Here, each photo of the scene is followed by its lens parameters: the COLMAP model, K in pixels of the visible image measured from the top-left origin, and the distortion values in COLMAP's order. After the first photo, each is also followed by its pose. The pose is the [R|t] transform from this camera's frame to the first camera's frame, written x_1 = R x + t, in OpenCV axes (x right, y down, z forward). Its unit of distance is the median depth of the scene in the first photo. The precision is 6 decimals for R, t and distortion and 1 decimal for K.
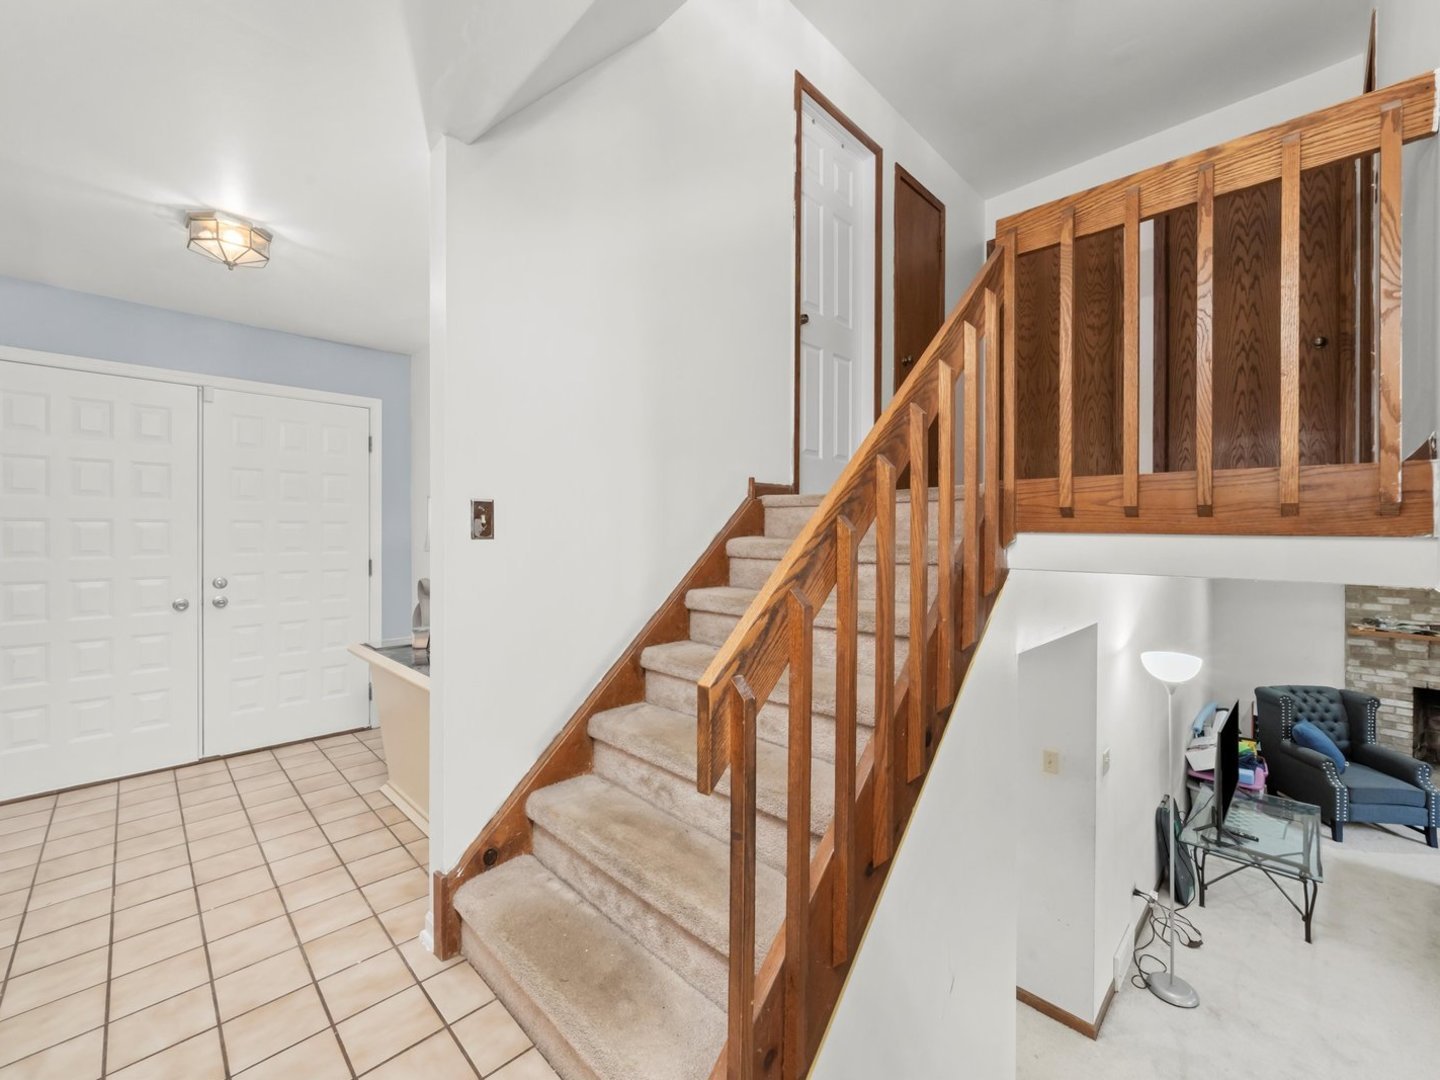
lens RADIAL K [[571.3, 0, 714.5], [0, 571.3, 536.9], [0, 0, 1]] dist [-0.008939, -0.000262]
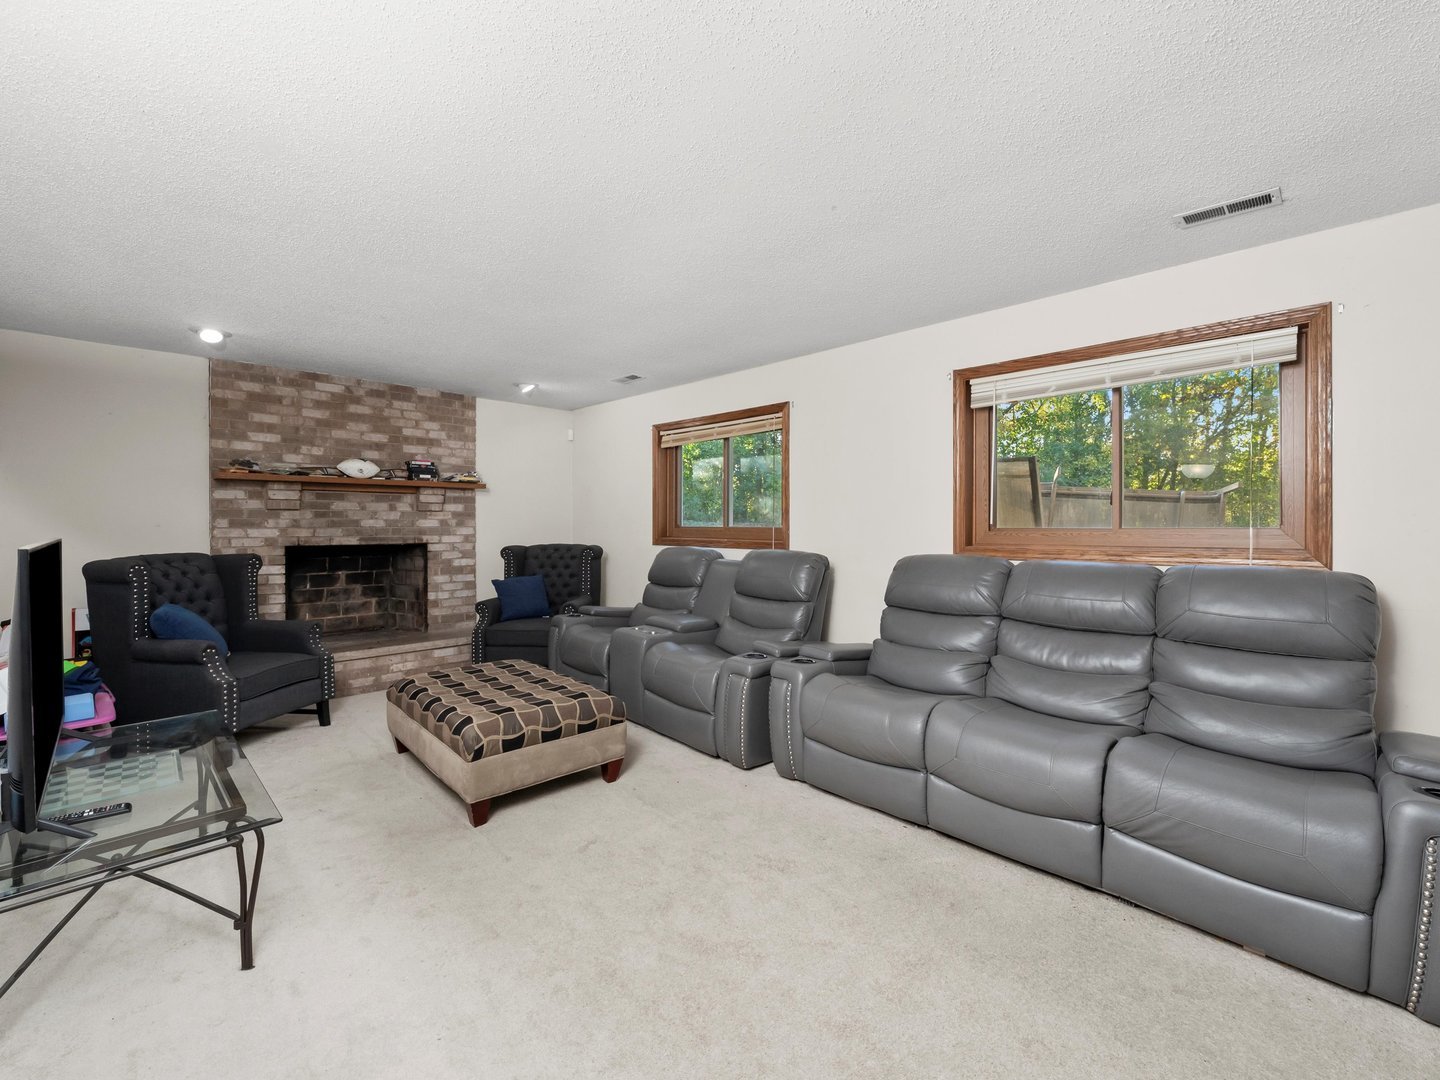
lens RADIAL K [[626.7, 0, 682.5], [0, 626.7, 529.1], [0, 0, 1]] dist [0.018672, -0.000233]
pose [[0.019318, -0.004559, 0.999803, 0.359761], [-0.001138, 0.999989, 0.004582, 0.237655], [-0.999813, -0.001226, 0.019313, 0.420623]]
